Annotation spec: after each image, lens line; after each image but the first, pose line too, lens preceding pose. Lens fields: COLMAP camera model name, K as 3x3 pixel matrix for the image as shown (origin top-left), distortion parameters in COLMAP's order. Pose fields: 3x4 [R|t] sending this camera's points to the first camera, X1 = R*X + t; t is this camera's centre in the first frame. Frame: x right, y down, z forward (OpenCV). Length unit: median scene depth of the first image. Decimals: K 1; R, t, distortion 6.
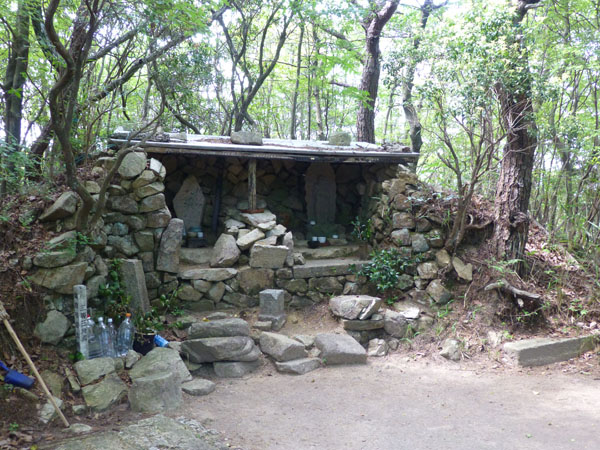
lens RADIAL K [[591.8, 0, 300.0], [0, 591.8, 225.0], [0, 0, 1]] dist [-0.073813, 0.000620]
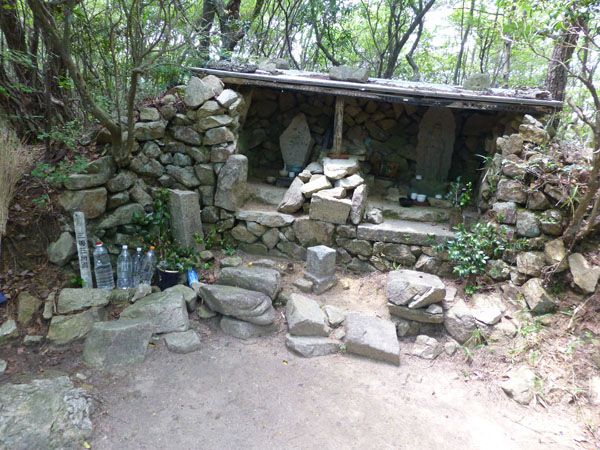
lens RADIAL K [[425.2, 0, 309.2], [0, 425.2, 224.0], [0, 0, 1]] dist [-0.031598, -0.001232]
pose [[0.874235, 0.179847, -0.450964, 0.211123], [-0.111559, 0.978418, 0.173932, -0.032565], [0.472513, -0.101748, 0.875431, 0.426639]]
